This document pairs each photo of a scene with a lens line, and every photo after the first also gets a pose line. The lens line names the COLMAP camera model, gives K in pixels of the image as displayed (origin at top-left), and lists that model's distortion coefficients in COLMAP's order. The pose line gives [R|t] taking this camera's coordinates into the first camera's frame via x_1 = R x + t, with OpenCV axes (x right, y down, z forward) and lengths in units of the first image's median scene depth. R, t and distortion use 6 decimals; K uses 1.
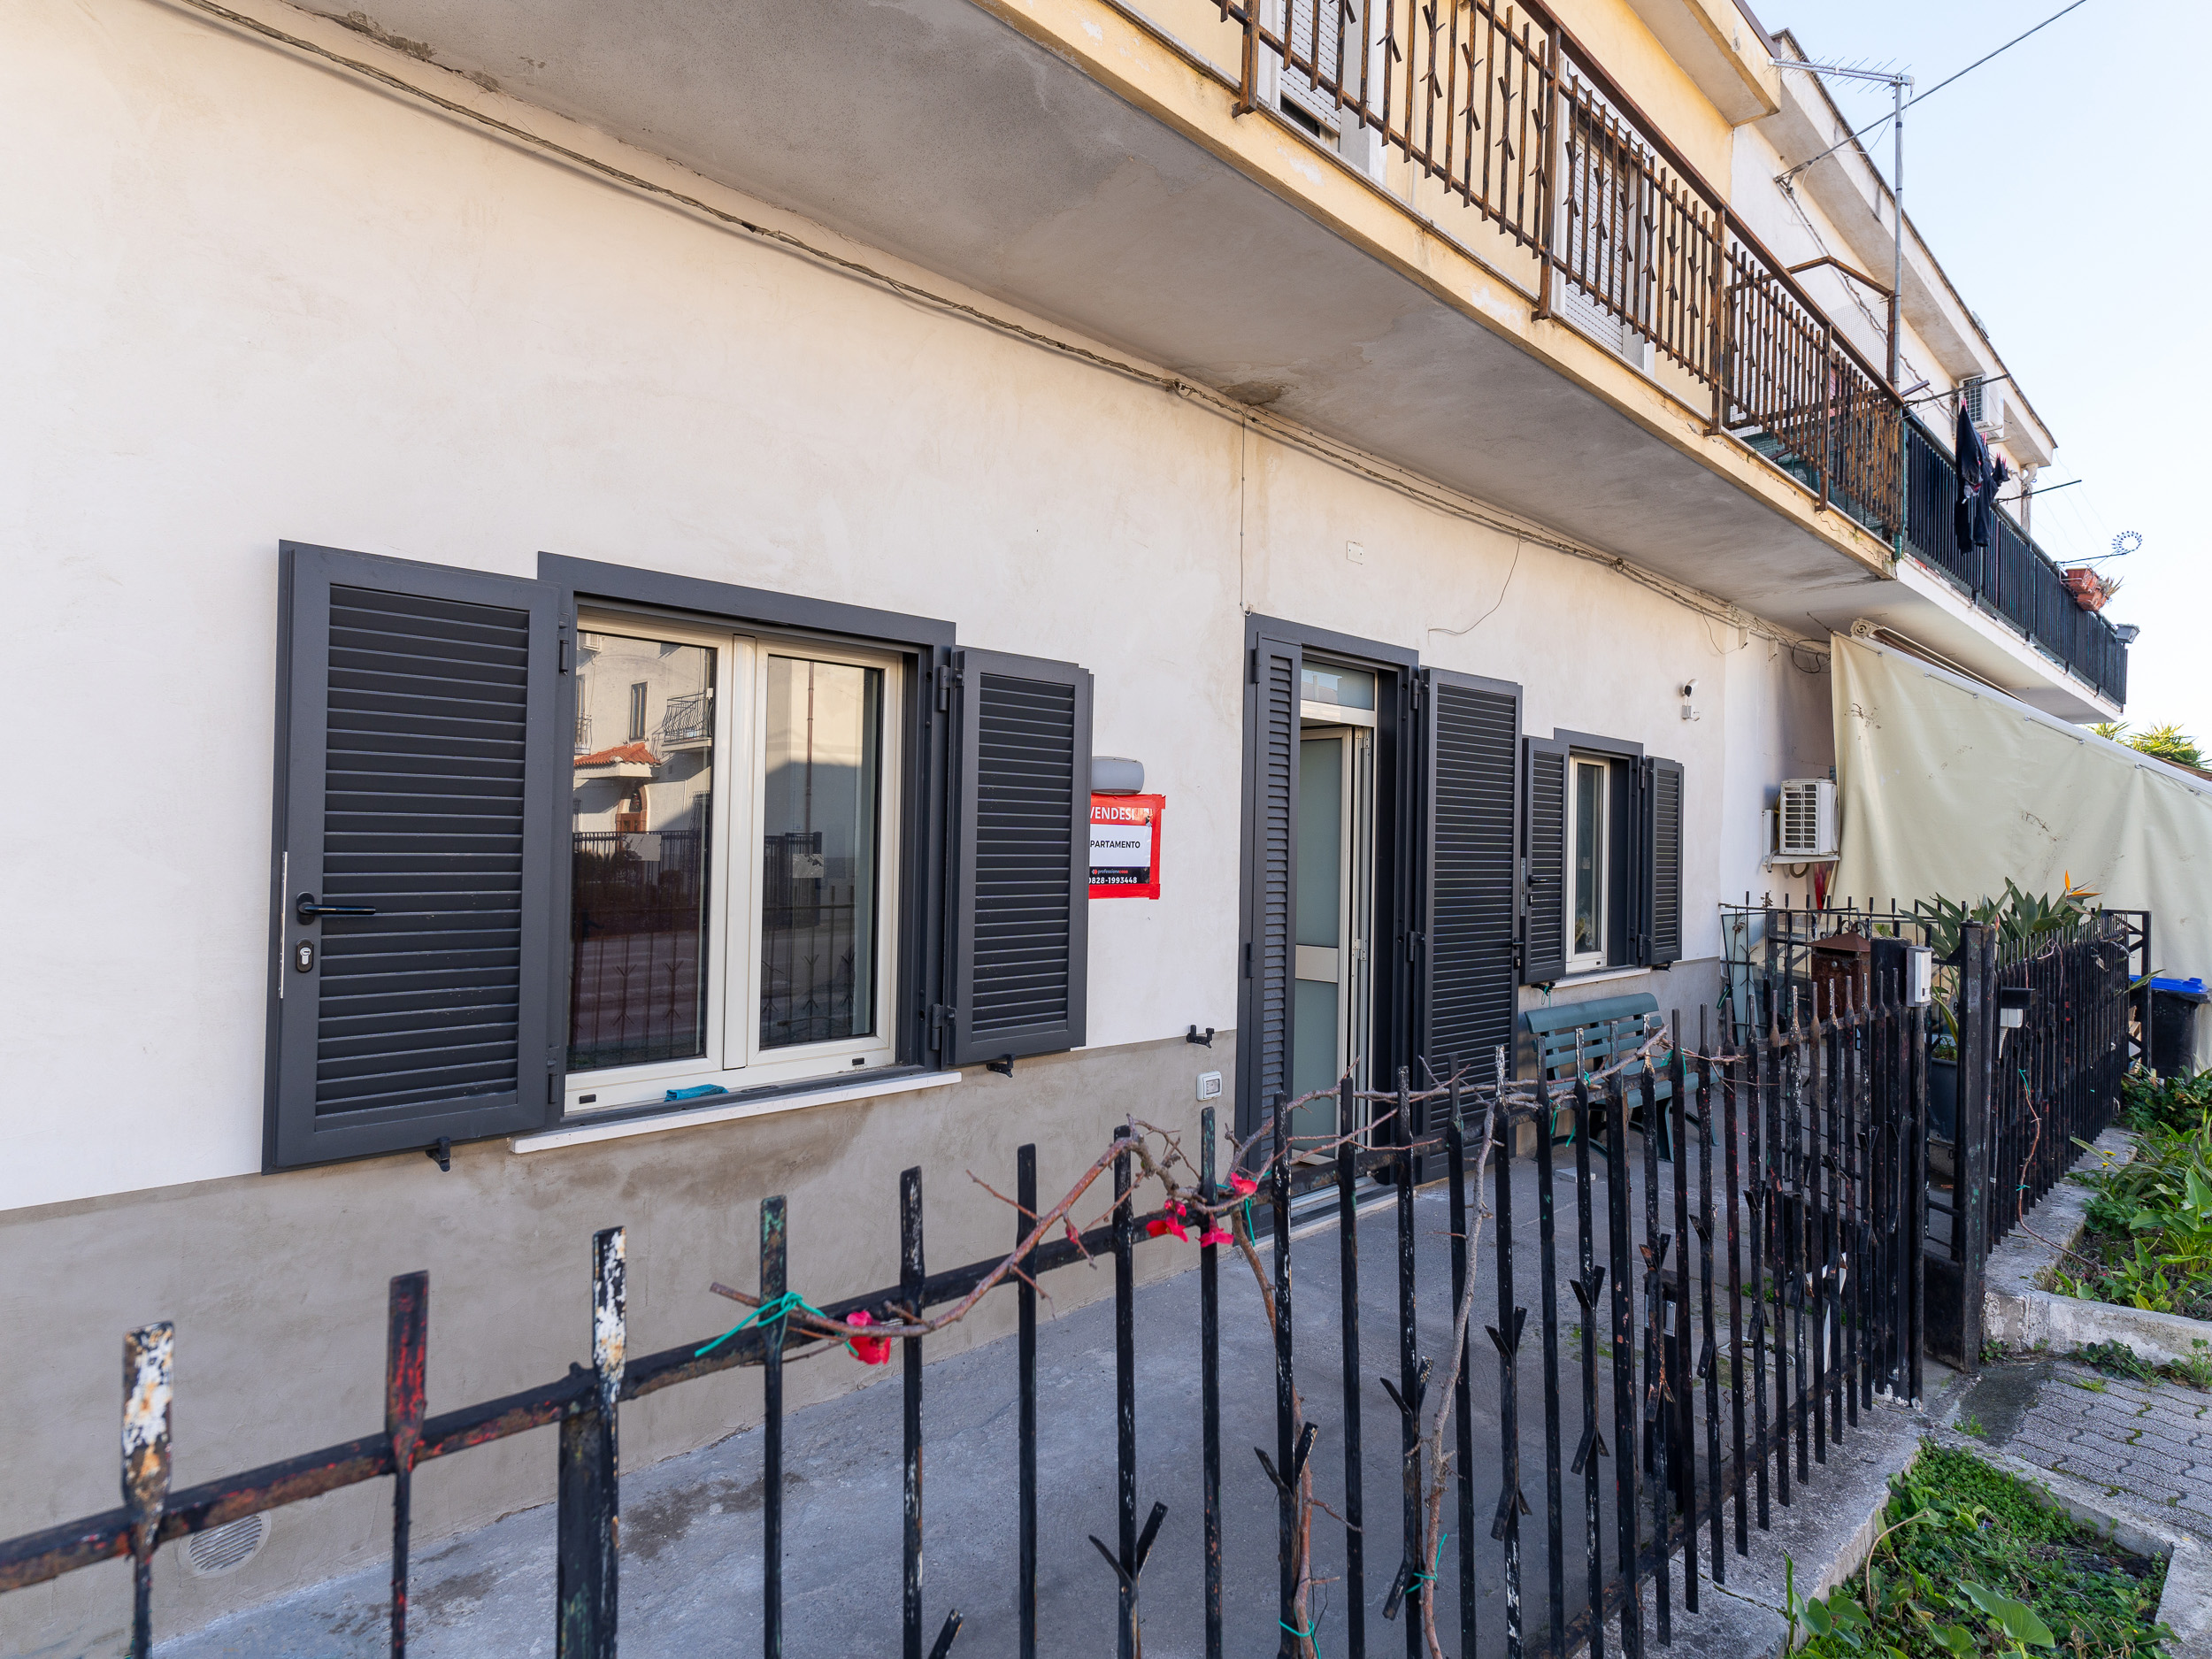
lens RADIAL K [[1150.4, 0, 1100.1], [0, 1150.4, 839.0], [0, 0, 1]] dist [-0.006778, 0.001211]
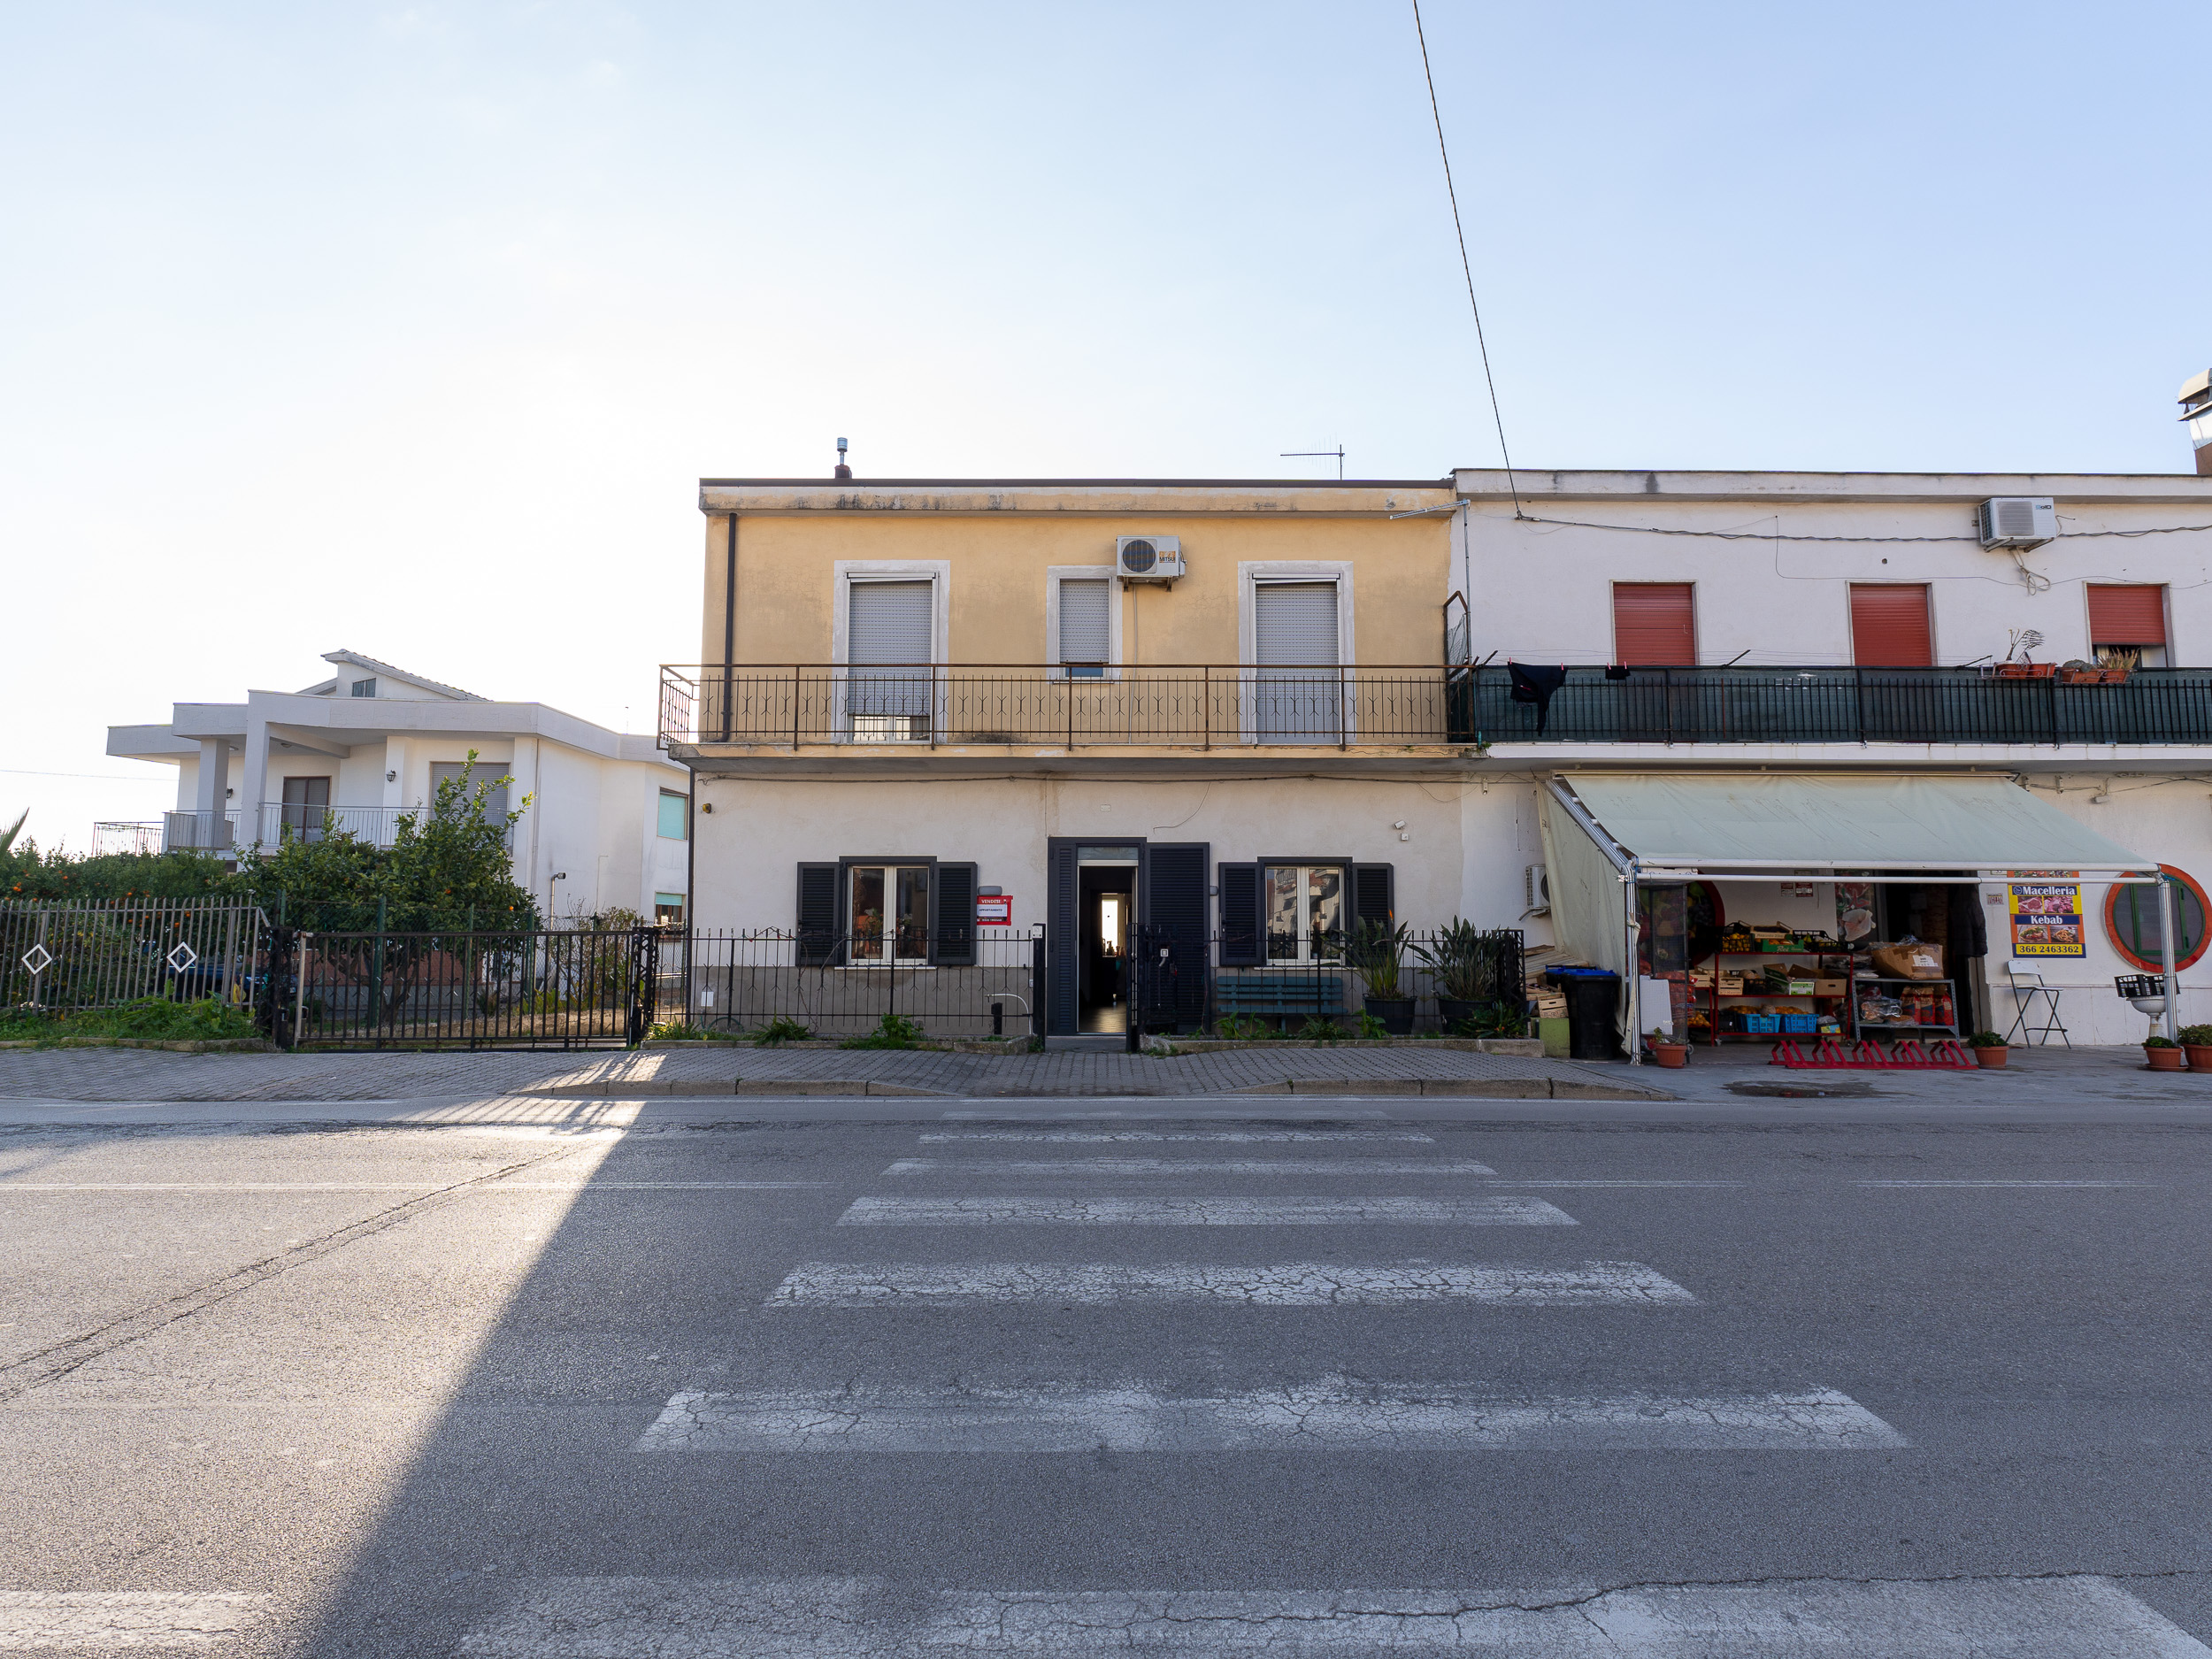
lens RADIAL K [[1150.4, 0, 1107.3], [0, 1150.4, 819.5], [0, 0, 1]] dist [-0.006778, 0.001211]
pose [[0.733144, -0.070148, -0.676446, 2.727180], [0.009855, 0.995657, -0.092570, 0.058131], [0.680002, 0.061201, 0.730652, -1.388801]]
